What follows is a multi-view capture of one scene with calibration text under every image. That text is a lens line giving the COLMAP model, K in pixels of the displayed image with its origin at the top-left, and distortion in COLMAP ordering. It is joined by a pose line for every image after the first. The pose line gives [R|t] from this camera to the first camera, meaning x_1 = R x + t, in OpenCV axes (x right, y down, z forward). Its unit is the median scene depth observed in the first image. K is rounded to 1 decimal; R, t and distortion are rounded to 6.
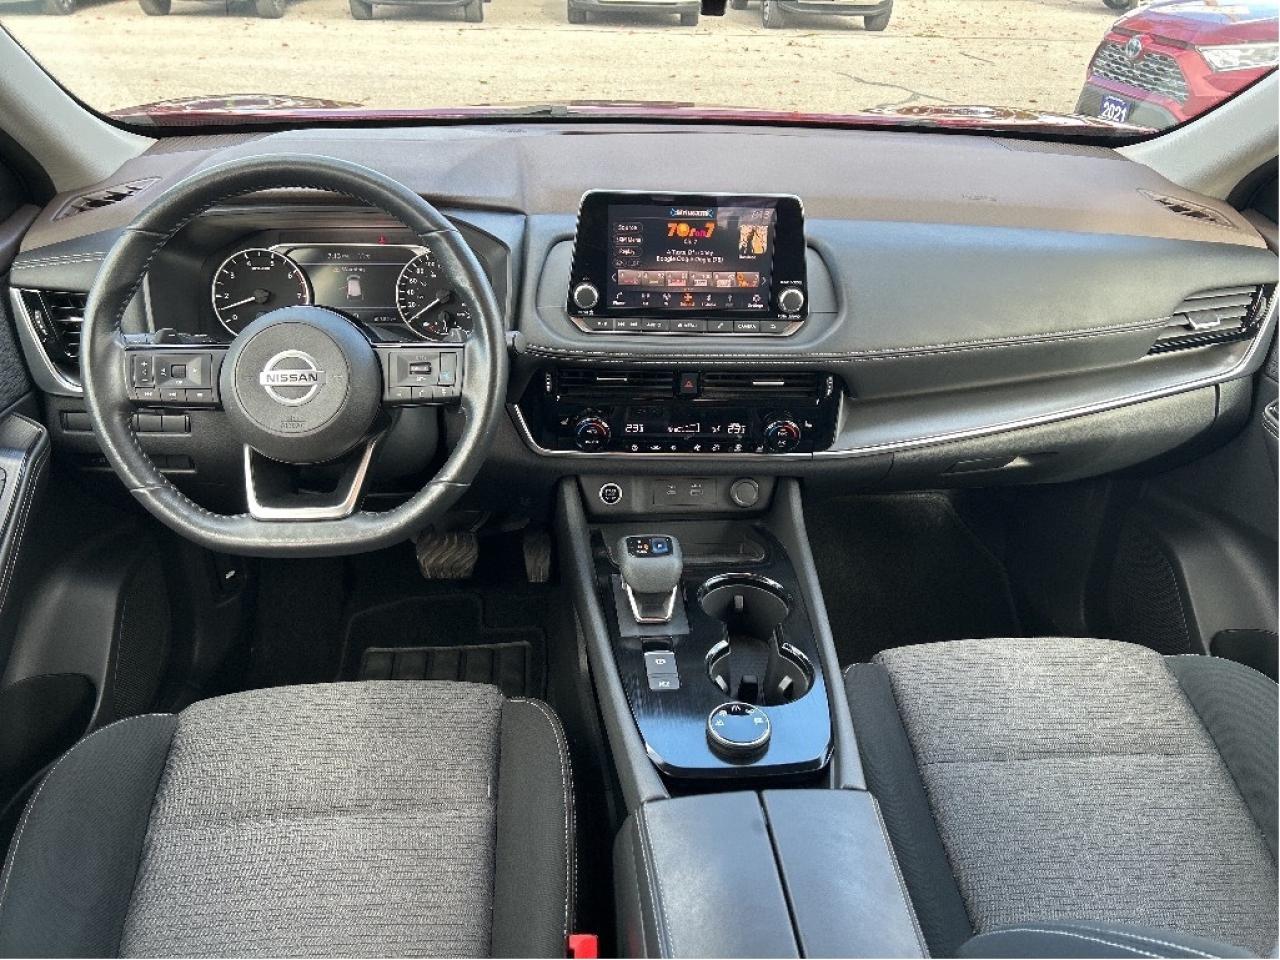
lens RADIAL K [[953.8, 0, 659.4], [0, 953.8, 489.4], [0, 0, 1]] dist [0.025216, -0.047826]
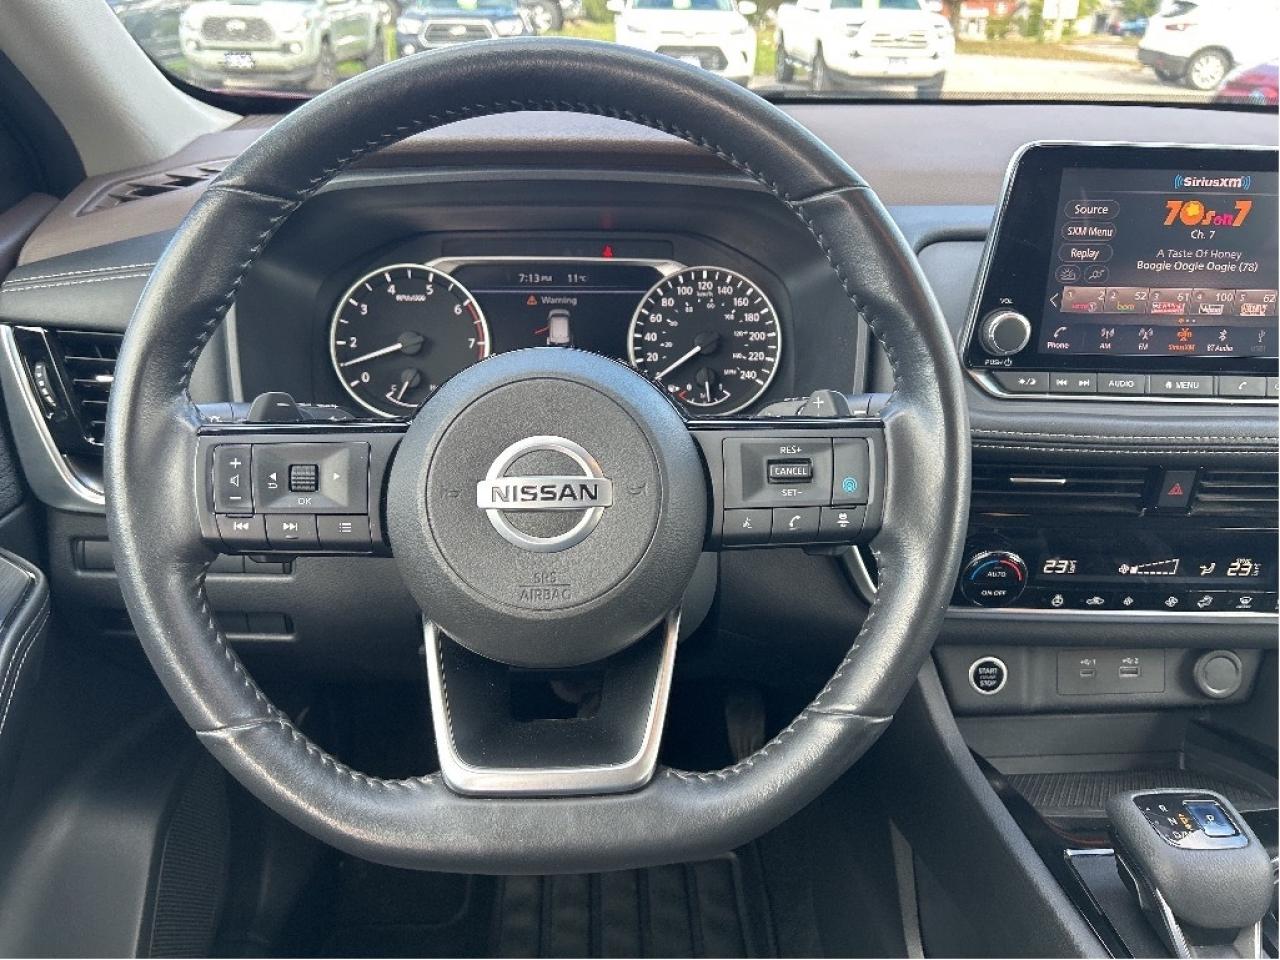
lens RADIAL K [[953.8, 0, 639.1], [0, 953.8, 491.0], [0, 0, 1]] dist [0.025216, -0.047826]
pose [[0.998892, 0.001105, -0.047041, -0.260548], [-0.004771, 0.996950, -0.077892, -0.067309], [0.046812, 0.078030, 0.995851, 0.442837]]
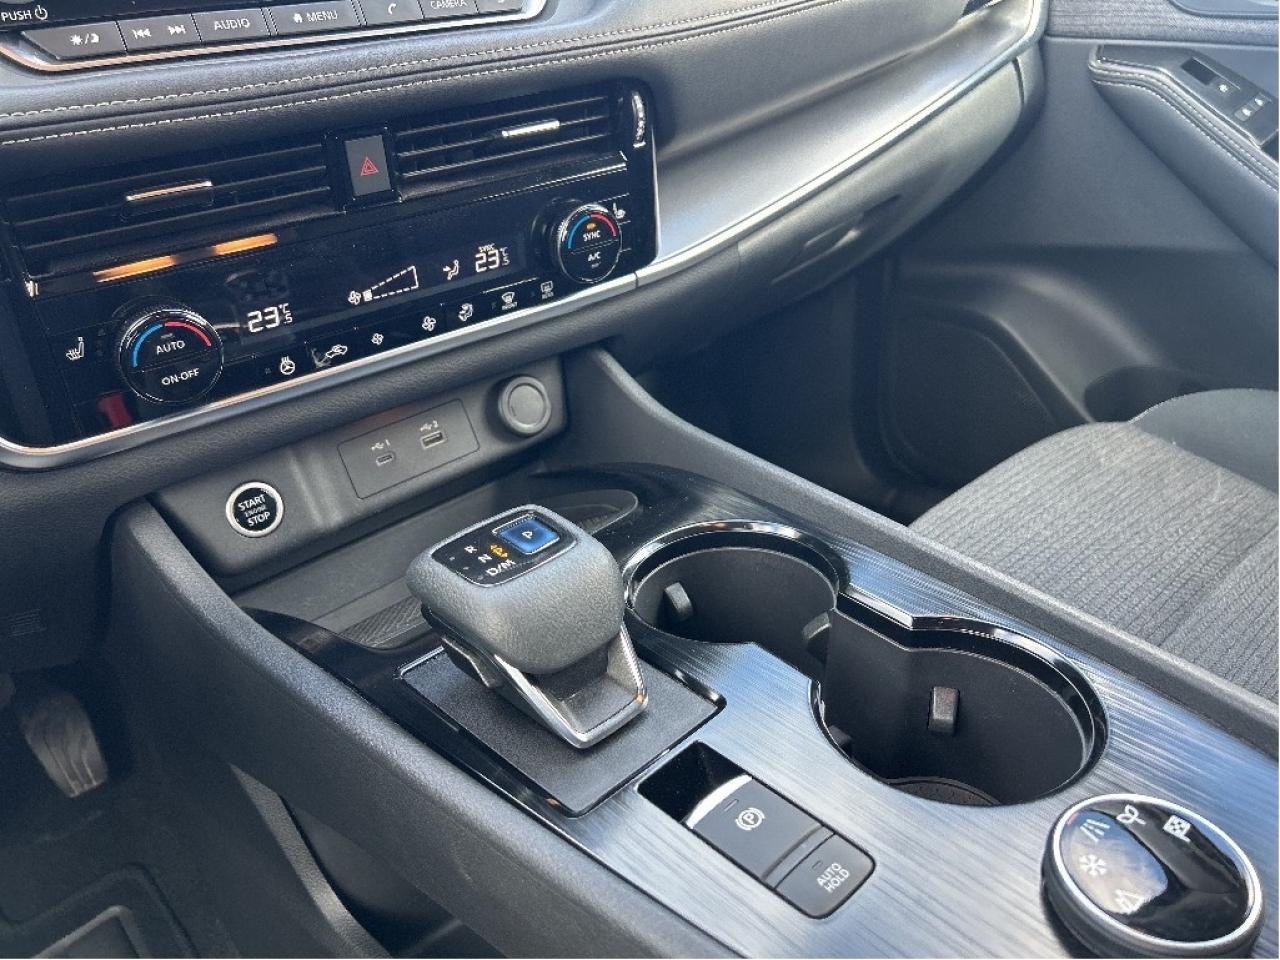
lens RADIAL K [[953.8, 0, 638.3], [0, 953.8, 492.5], [0, 0, 1]] dist [0.025216, -0.047826]
pose [[0.790692, -0.366962, 0.490046, -0.132930], [0.374000, 0.923253, 0.087909, 0.026070], [-0.484696, 0.113768, 0.867252, 0.617845]]
